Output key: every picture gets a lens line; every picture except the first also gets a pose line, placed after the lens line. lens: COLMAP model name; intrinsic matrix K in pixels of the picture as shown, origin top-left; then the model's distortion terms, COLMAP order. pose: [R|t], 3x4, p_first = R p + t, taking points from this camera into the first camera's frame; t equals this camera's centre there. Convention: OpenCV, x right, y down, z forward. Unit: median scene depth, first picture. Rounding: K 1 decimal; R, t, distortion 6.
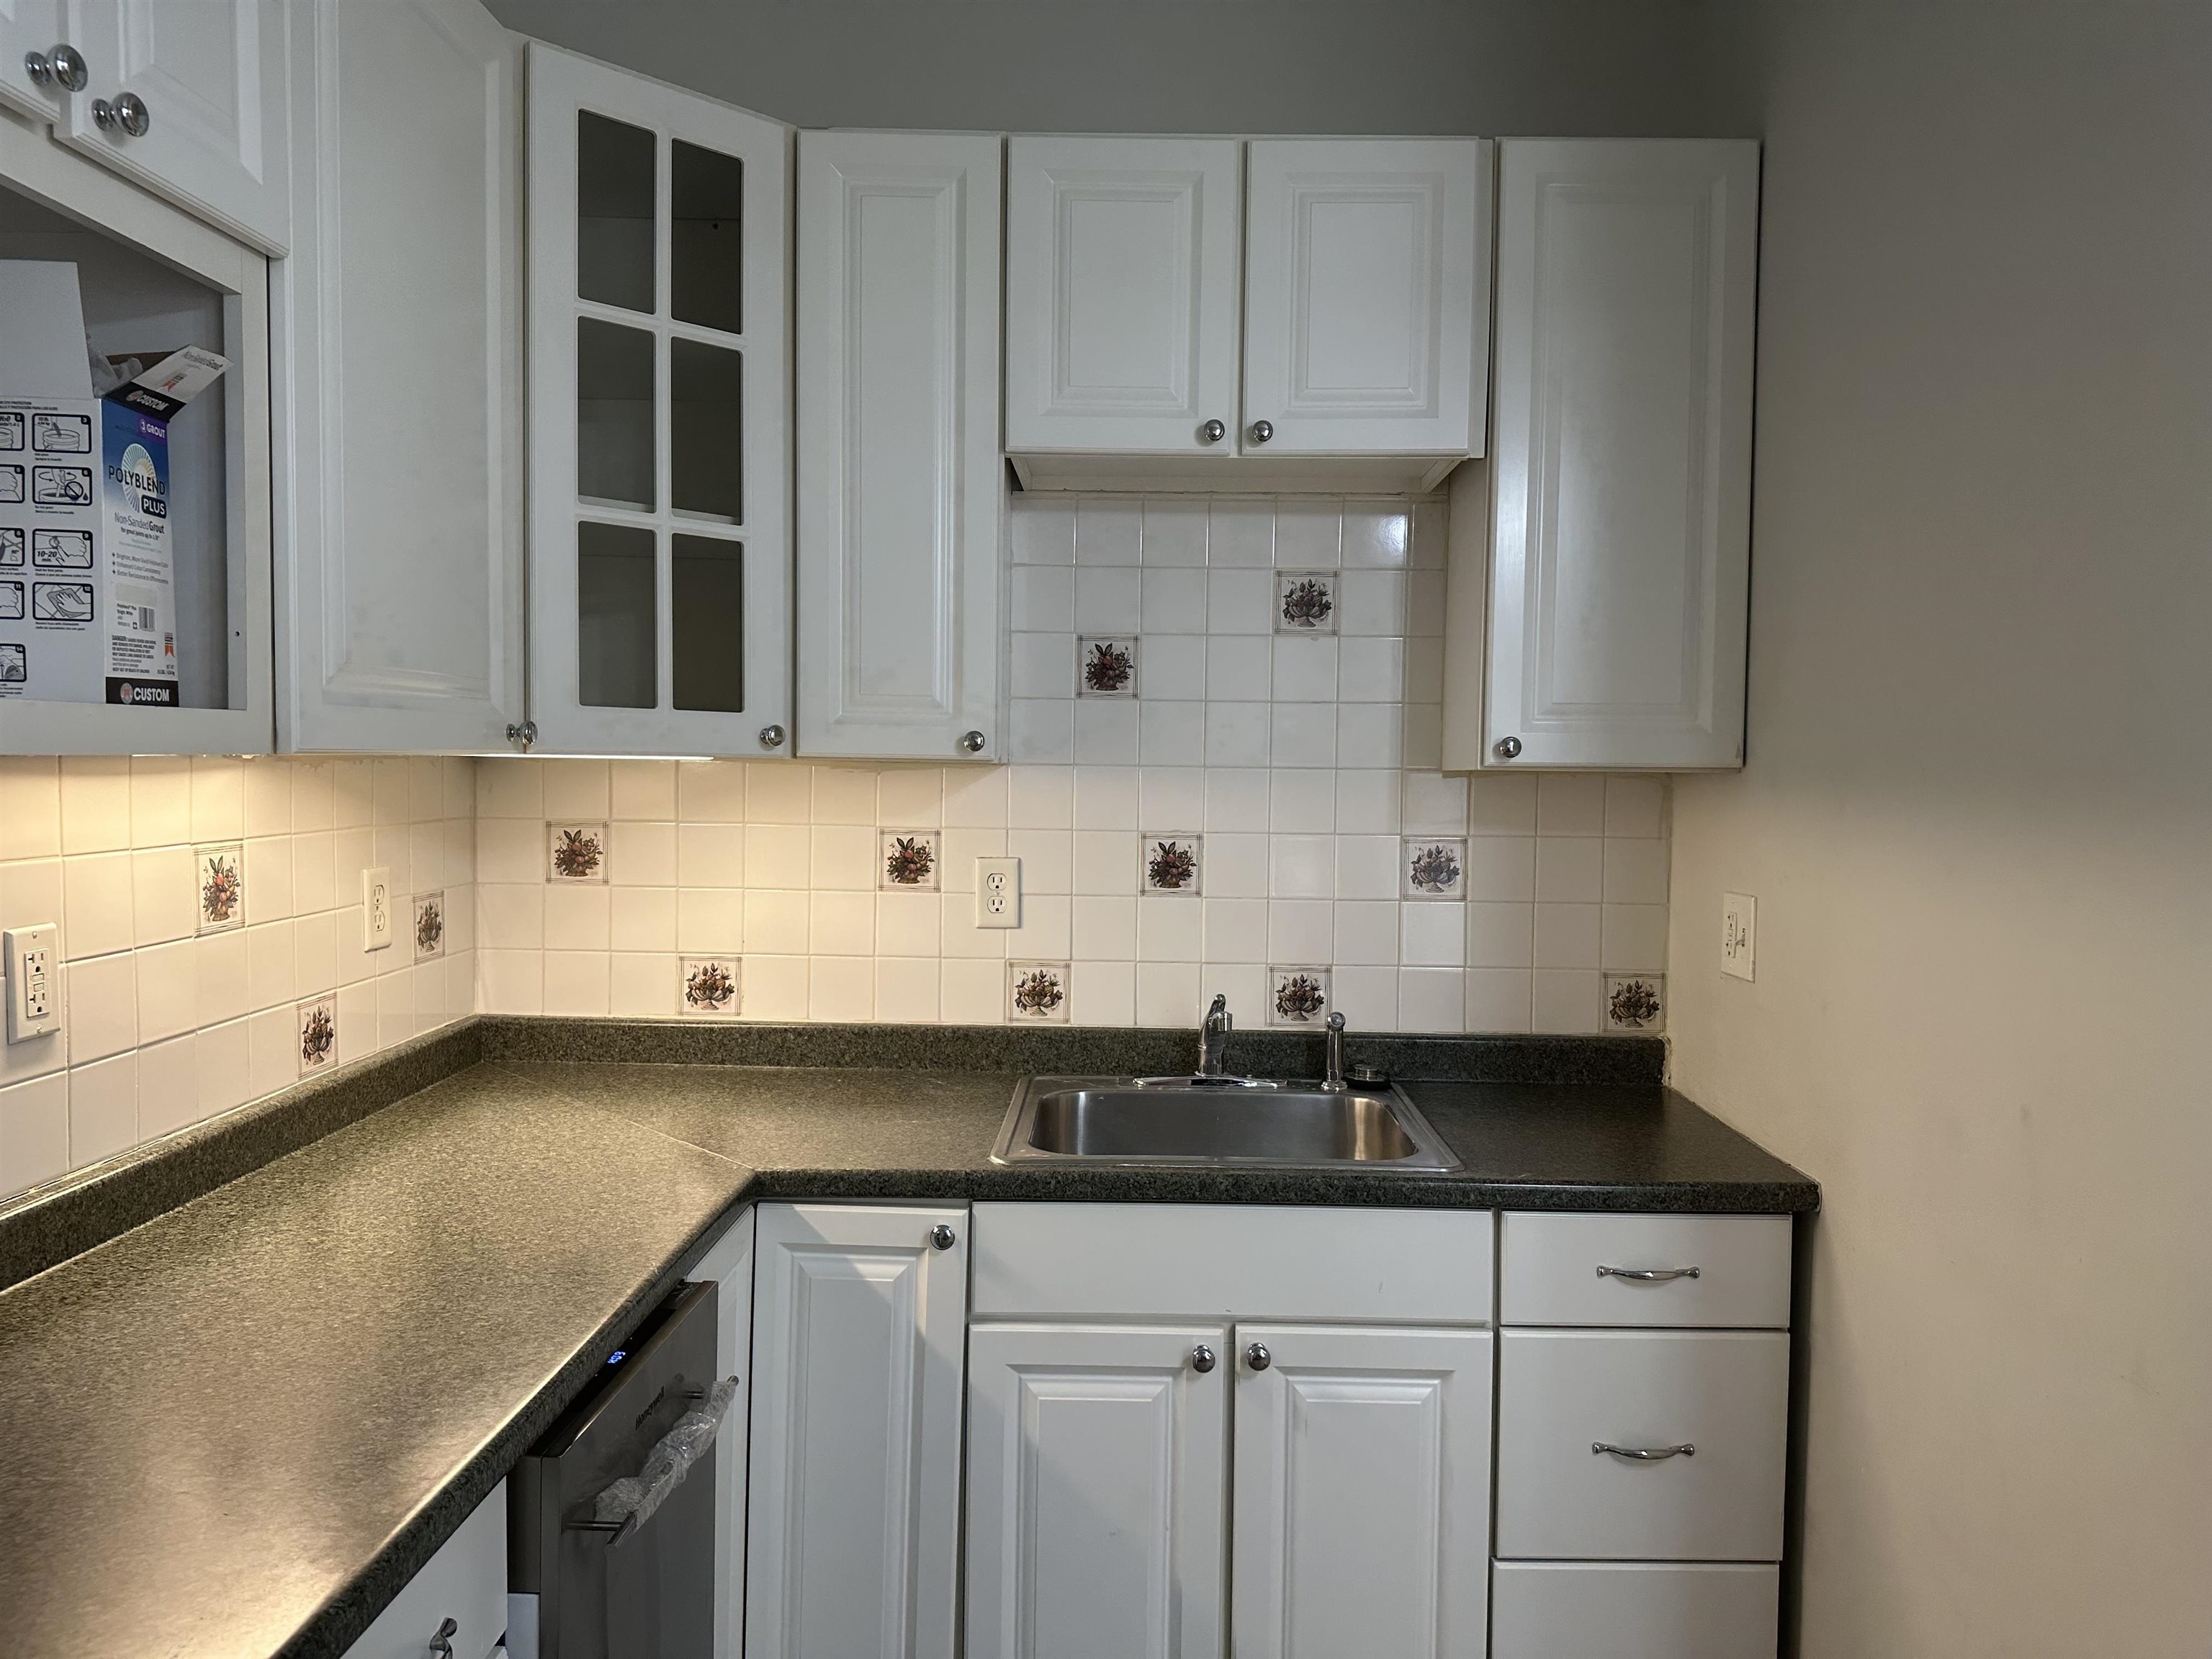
lens RADIAL K [[1567.4, 0, 1185.6], [0, 1567.4, 829.1], [0, 0, 1]] dist [0.044466, -0.039201]
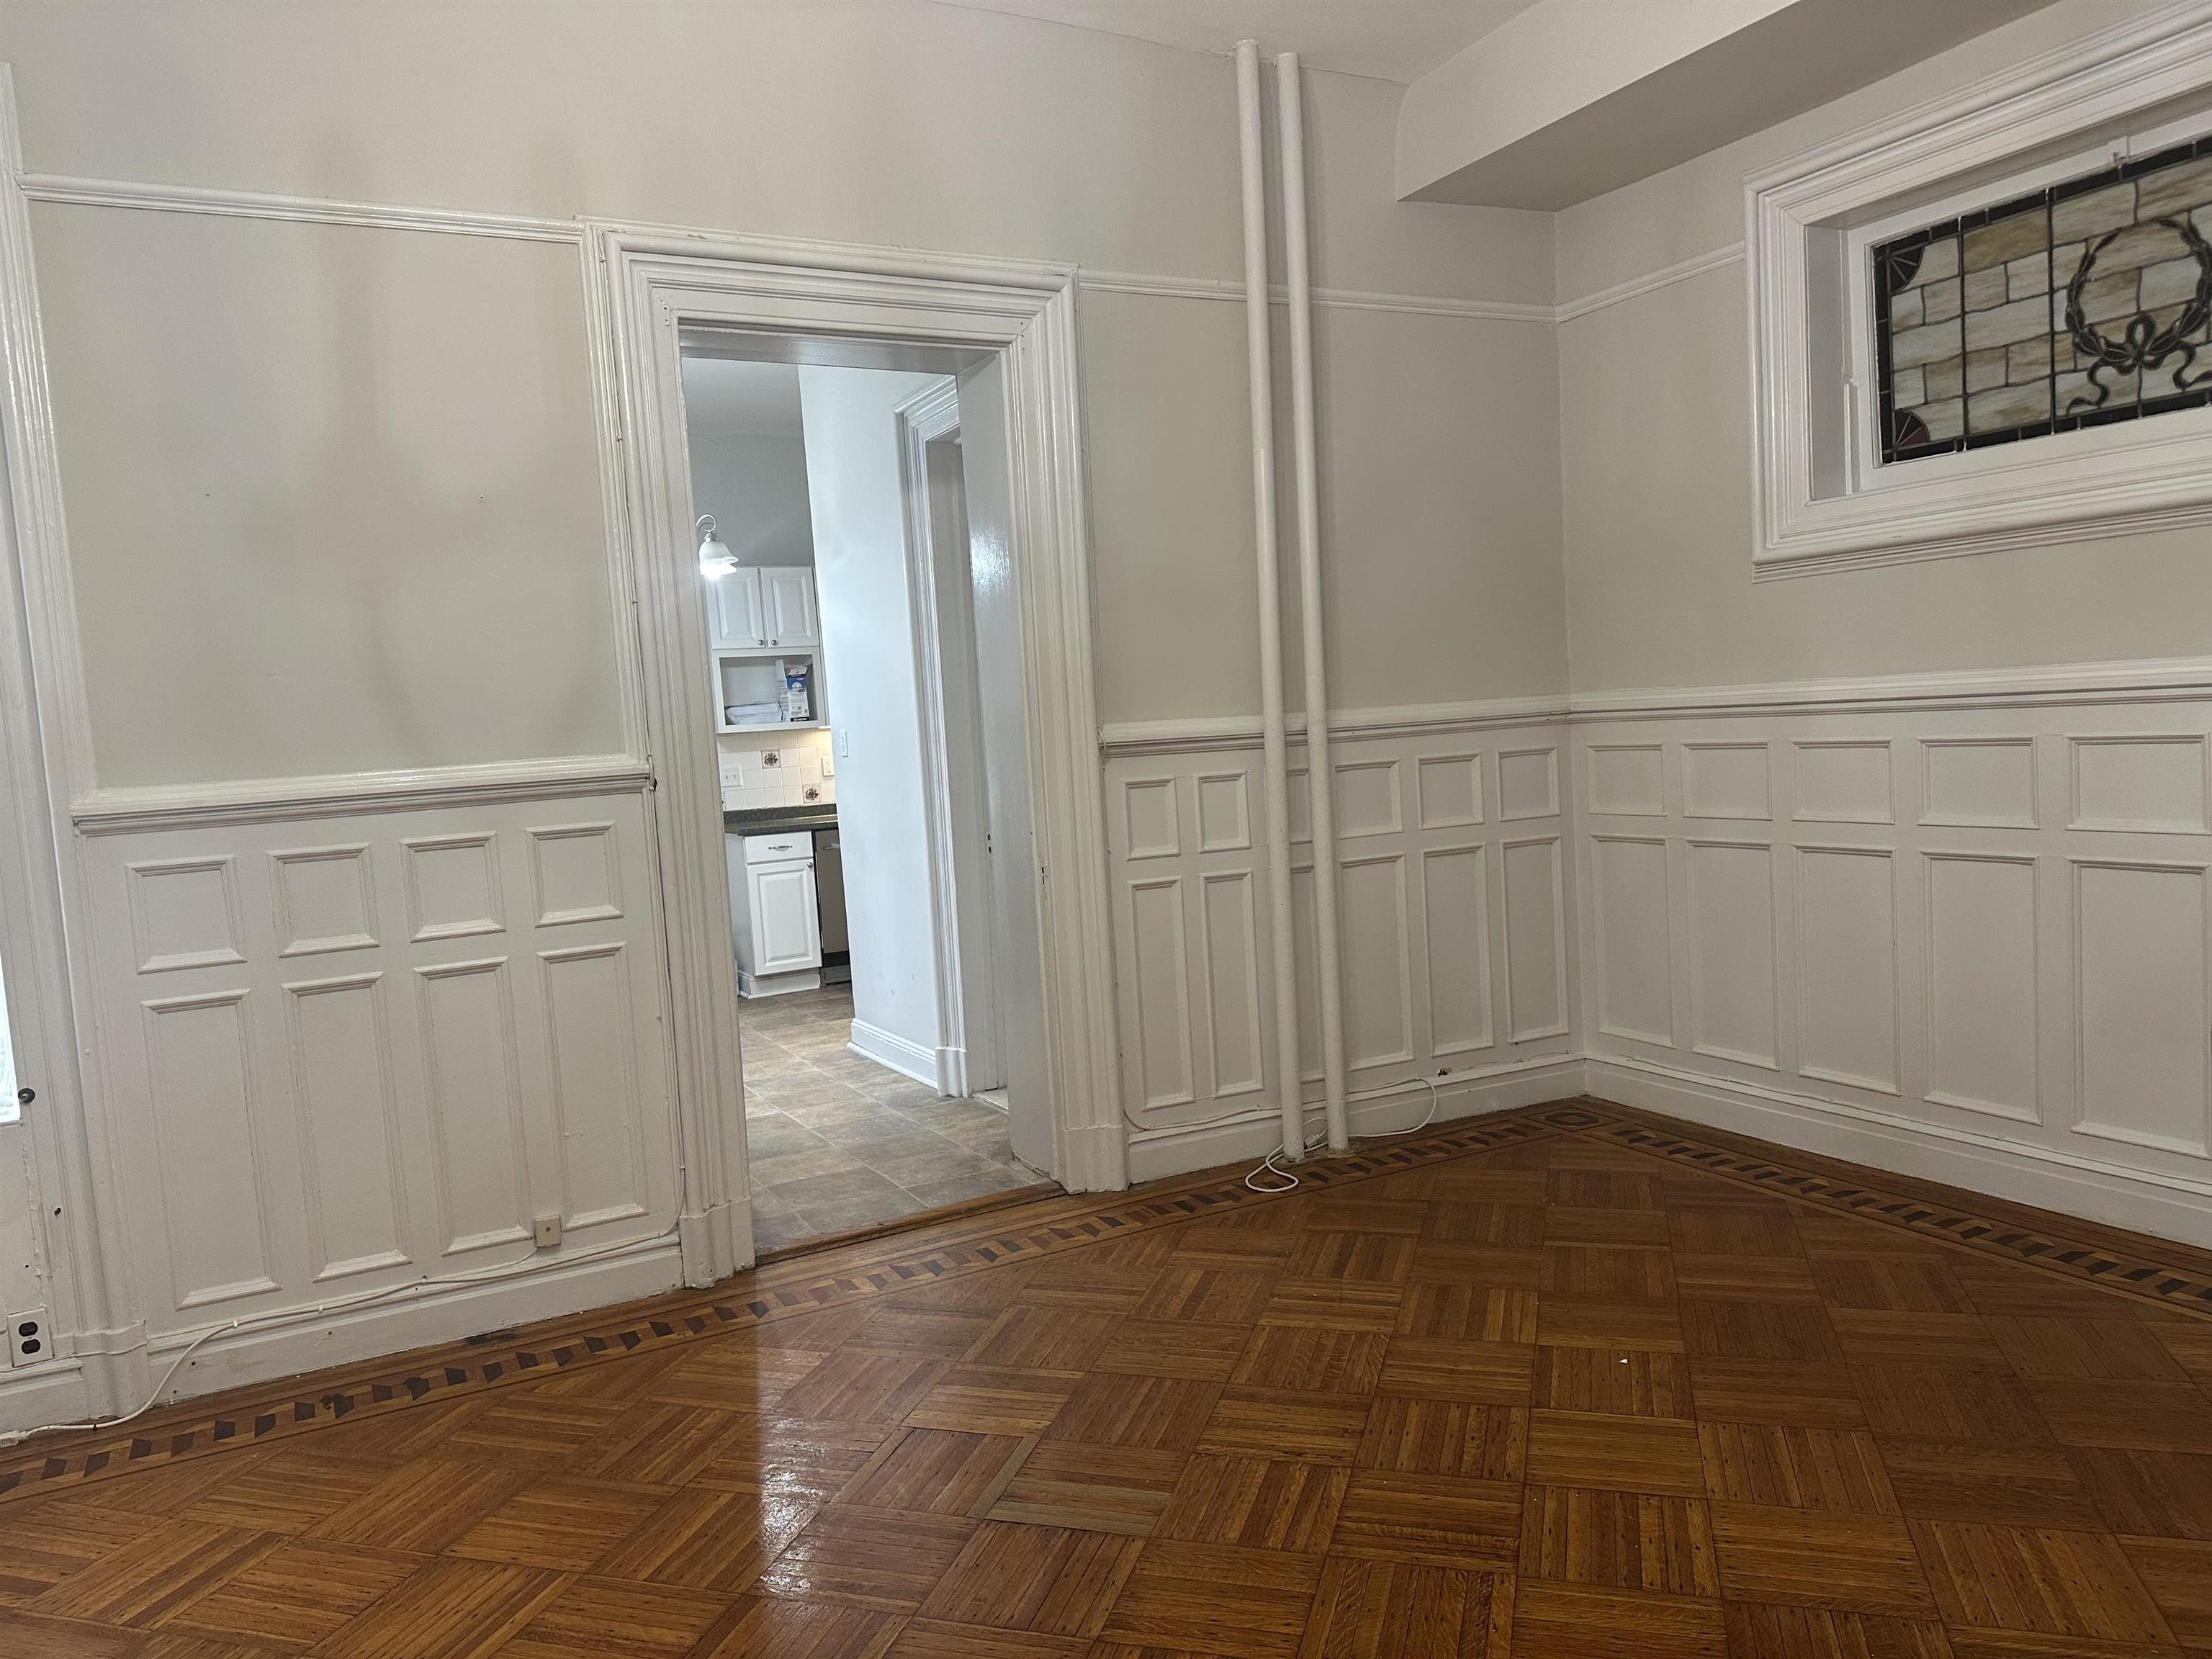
lens RADIAL K [[1567.4, 0, 1122.6], [0, 1567.4, 827.7], [0, 0, 1]] dist [0.044466, -0.039201]
pose [[0.511627, 0.013013, -0.859109, 5.796355], [0.041075, 0.998372, 0.039584, 0.166023], [0.858225, -0.055540, 0.510259, -1.246836]]
